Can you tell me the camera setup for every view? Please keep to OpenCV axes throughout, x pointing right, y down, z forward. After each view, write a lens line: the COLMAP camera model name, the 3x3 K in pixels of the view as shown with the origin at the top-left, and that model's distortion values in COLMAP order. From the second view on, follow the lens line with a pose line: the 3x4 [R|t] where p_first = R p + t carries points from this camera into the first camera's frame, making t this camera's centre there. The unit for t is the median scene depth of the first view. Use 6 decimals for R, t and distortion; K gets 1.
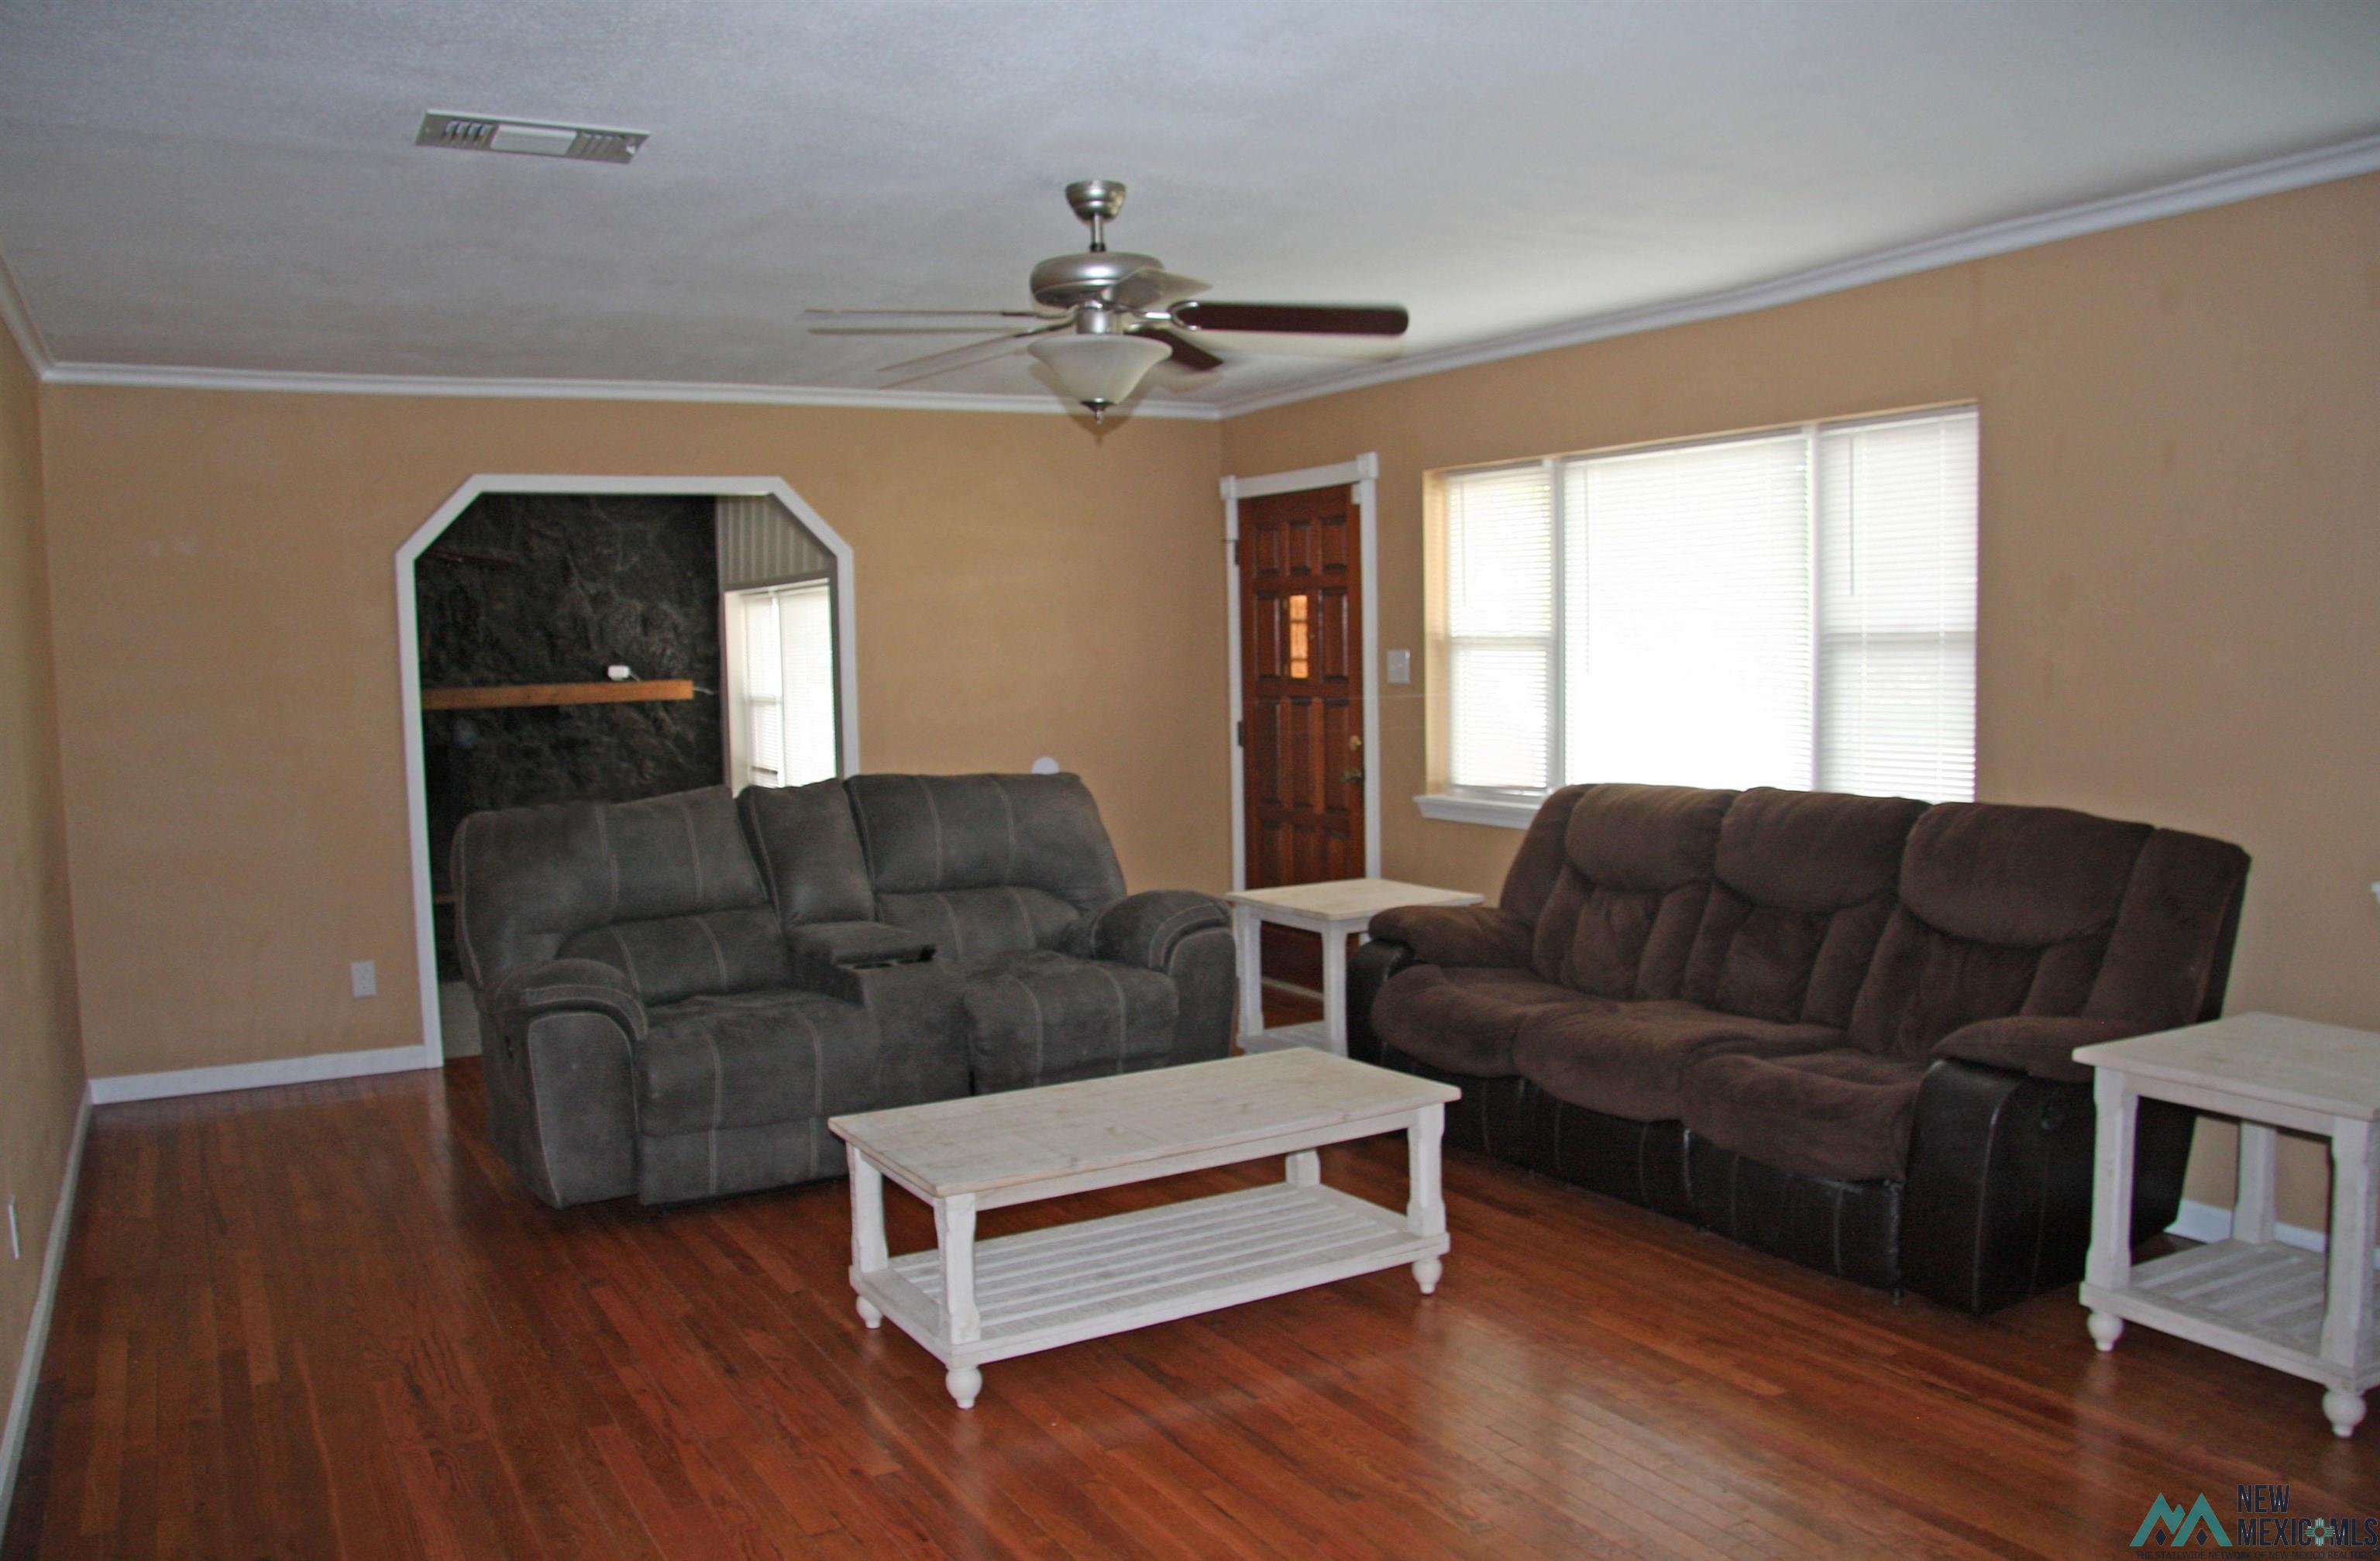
lens RADIAL K [[1855.2, 0, 1189.4], [0, 1855.2, 799.0], [0, 0, 1]] dist [-0.180042, 0.126070]
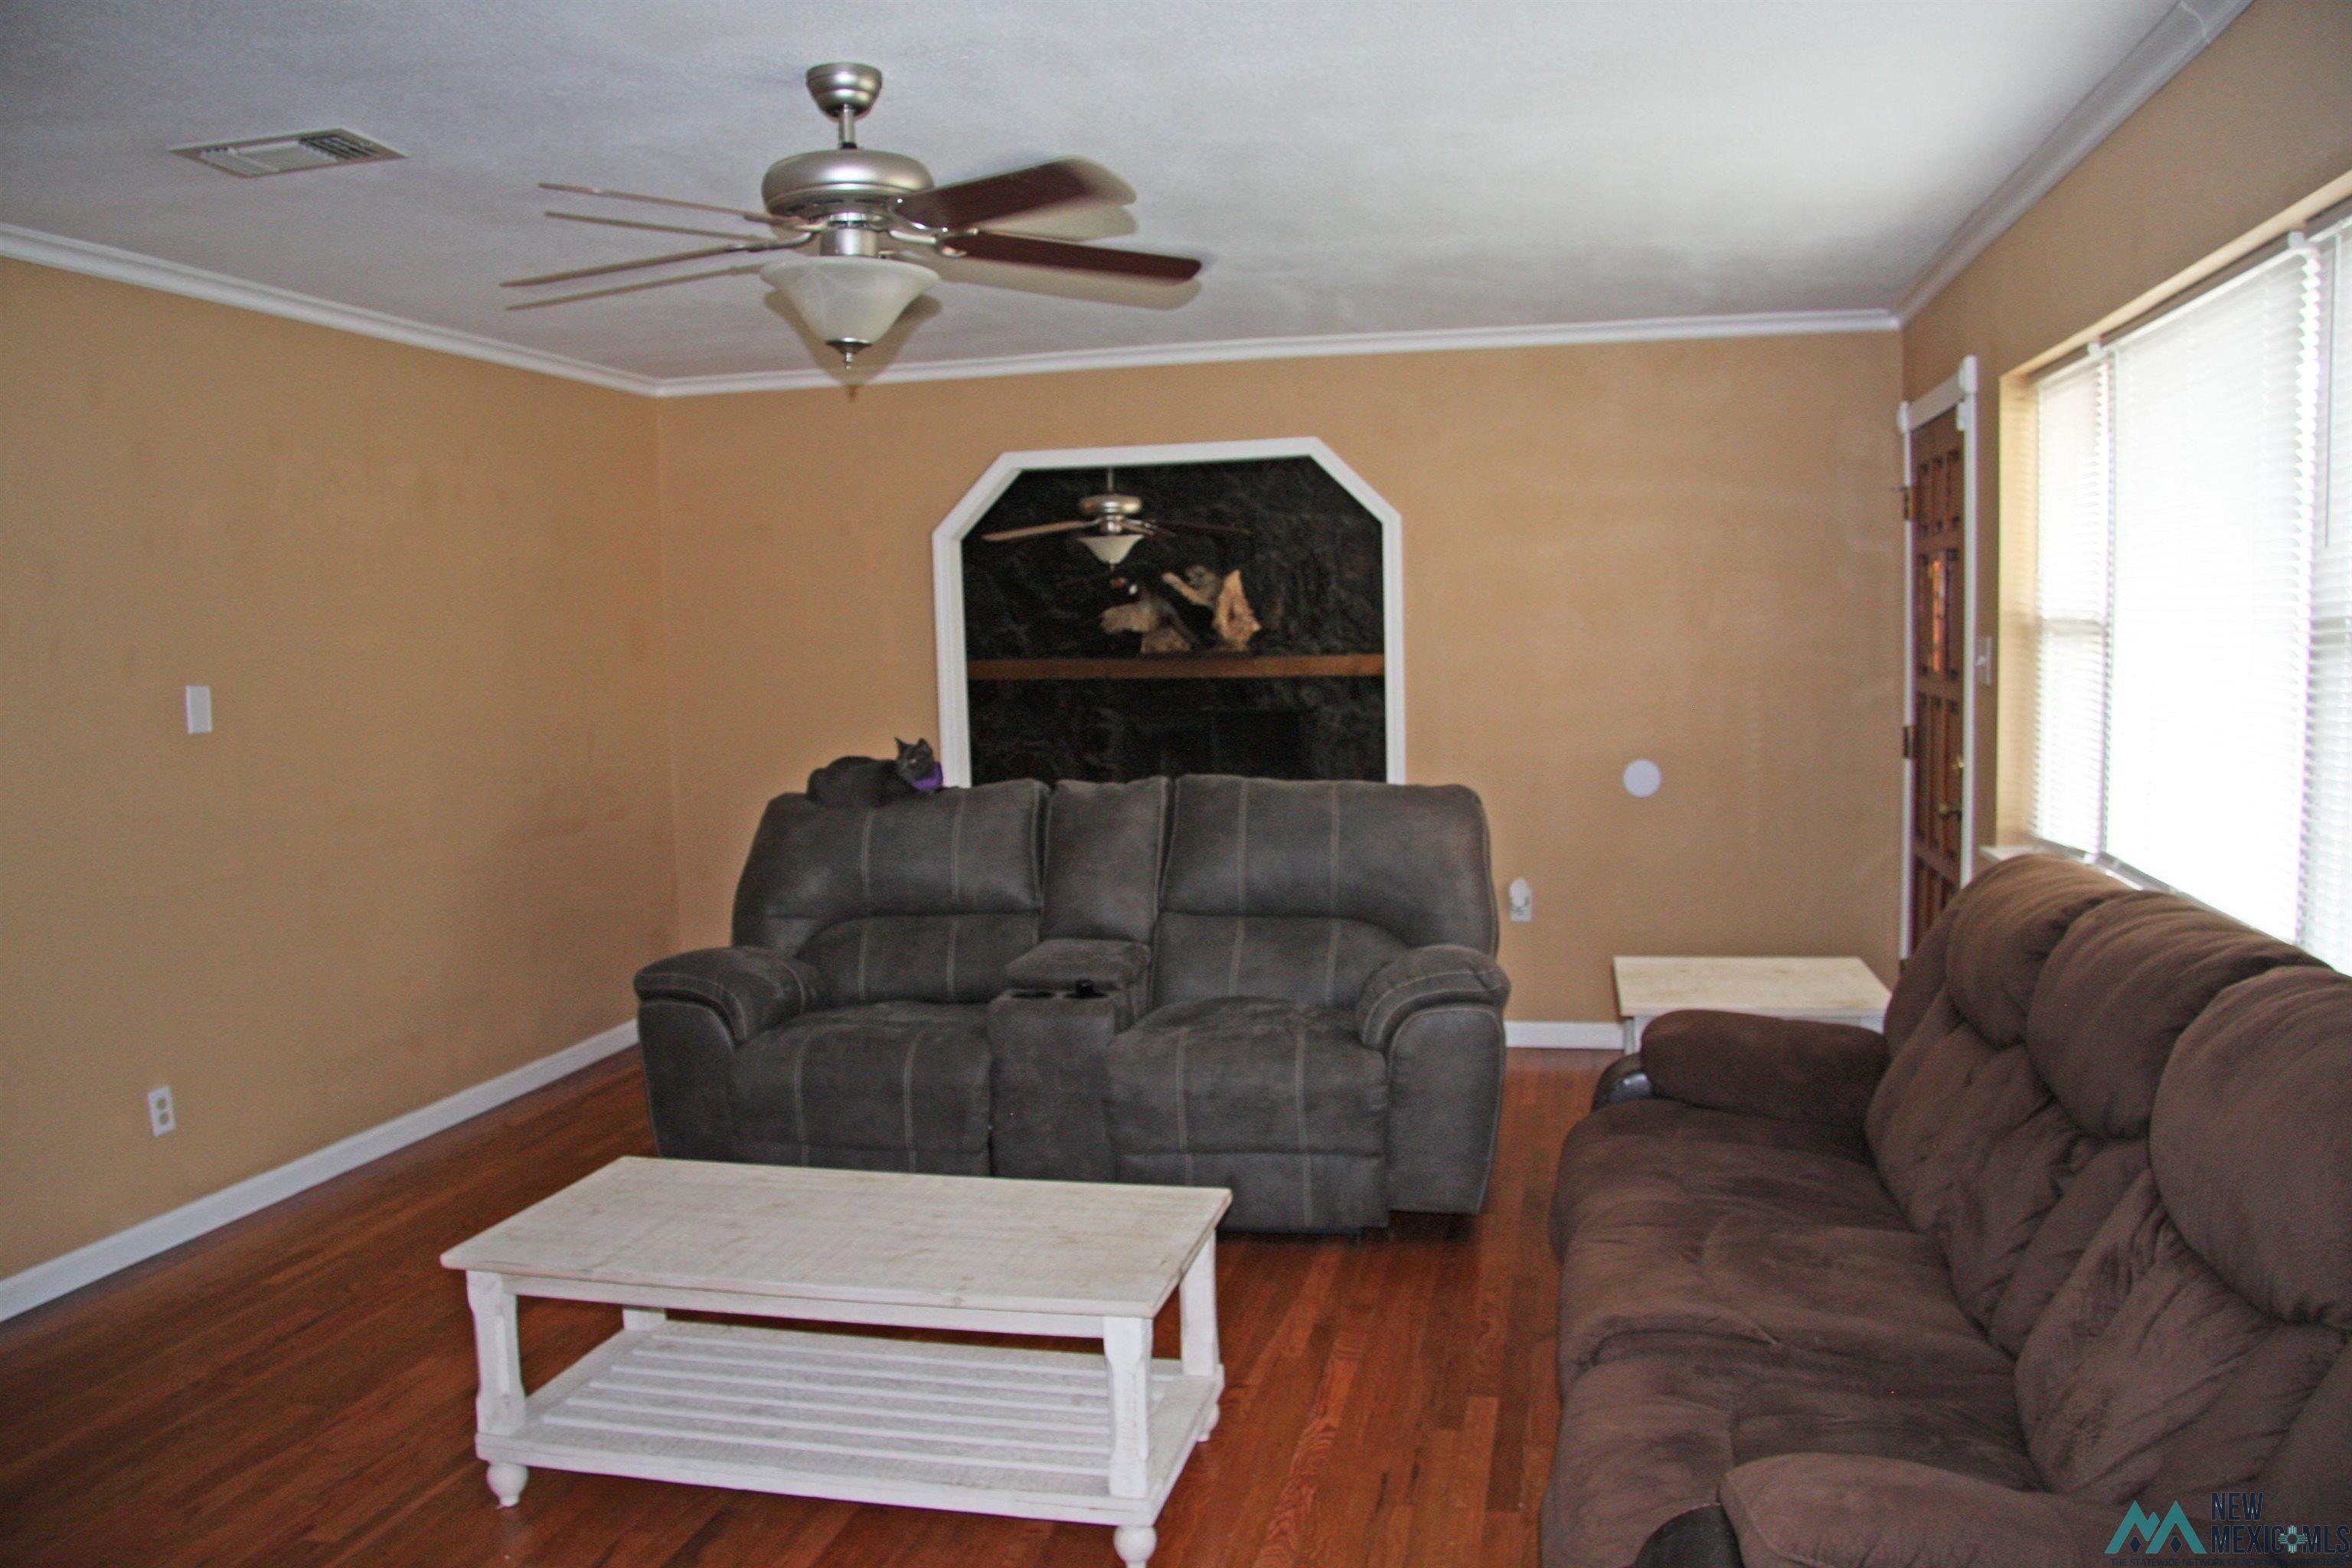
lens RADIAL K [[1806.0, 0, 1172.7], [0, 1806.0, 811.0], [0, 0, 1]] dist [-0.175426, 0.123096]
pose [[0.730326, 0.071355, -0.679362, 0.349630], [-0.049704, 0.997444, 0.051331, -0.034411], [0.681288, -0.003721, 0.732006, 0.313714]]
